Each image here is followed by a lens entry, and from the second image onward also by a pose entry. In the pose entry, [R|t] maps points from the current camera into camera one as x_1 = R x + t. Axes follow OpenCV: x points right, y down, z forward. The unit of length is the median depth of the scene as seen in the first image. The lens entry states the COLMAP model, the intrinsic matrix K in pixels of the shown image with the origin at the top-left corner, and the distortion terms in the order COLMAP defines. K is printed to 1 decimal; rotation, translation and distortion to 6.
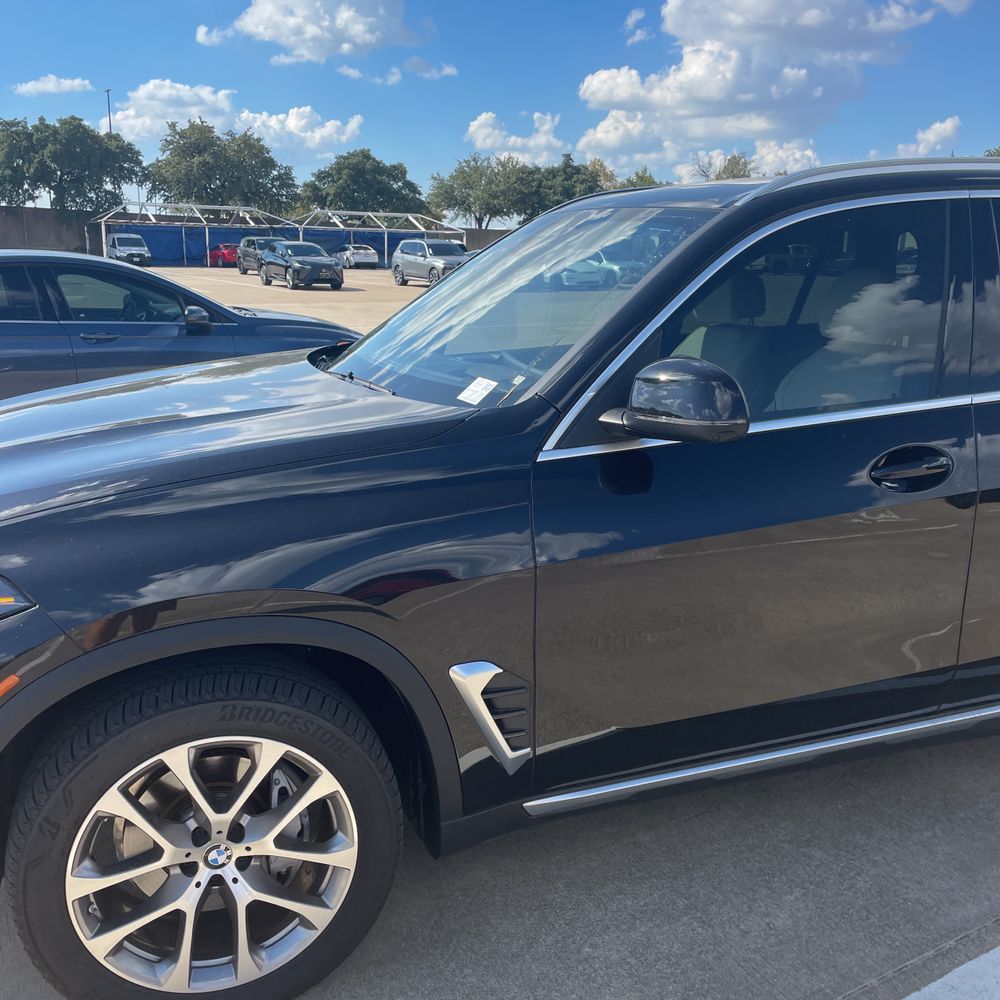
lens RADIAL K [[1005.8, 0, 493.6], [0, 1005.8, 510.7], [0, 0, 1]] dist [0.089204, -0.121436]
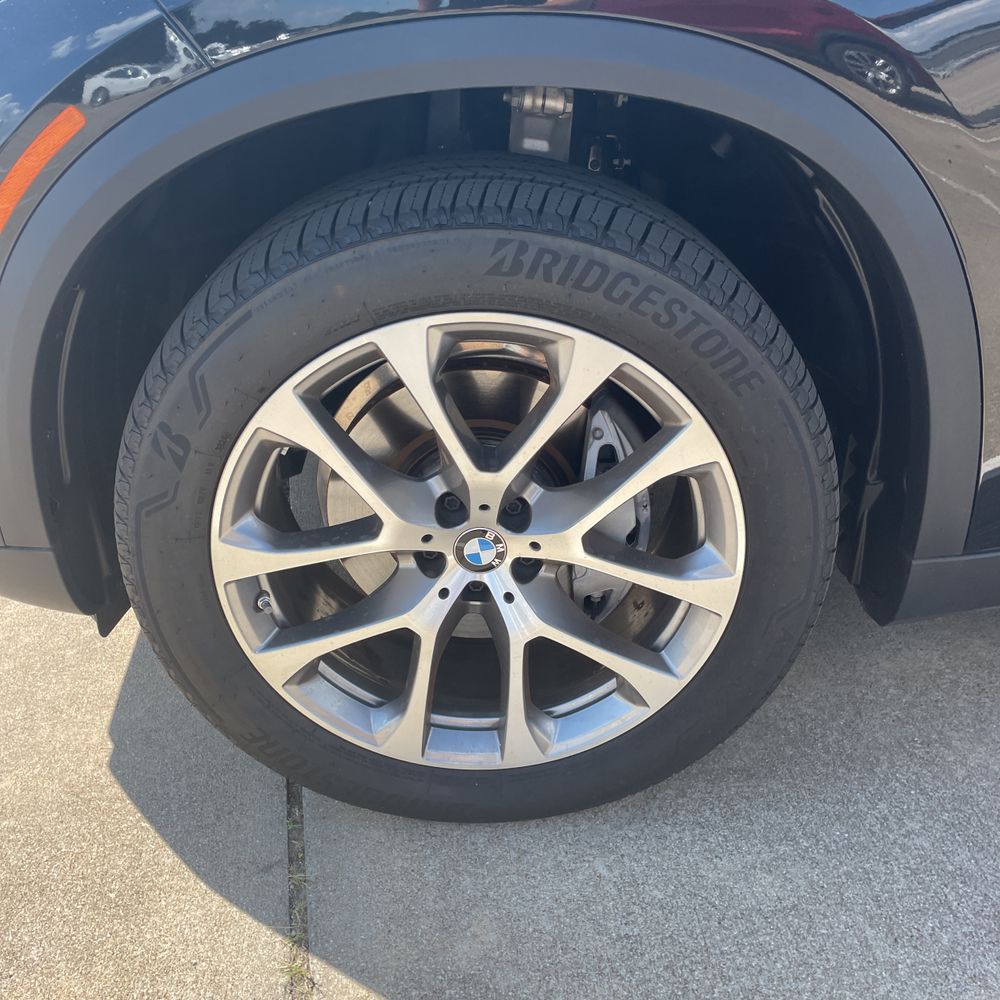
lens RADIAL K [[1005.8, 0, 493.6], [0, 1005.8, 510.7], [0, 0, 1]] dist [0.089204, -0.121436]
pose [[0.945390, 0.138858, -0.294883, -0.106457], [-0.060696, 0.963889, 0.259295, 0.175040], [0.320240, -0.227237, 0.919679, 0.500945]]
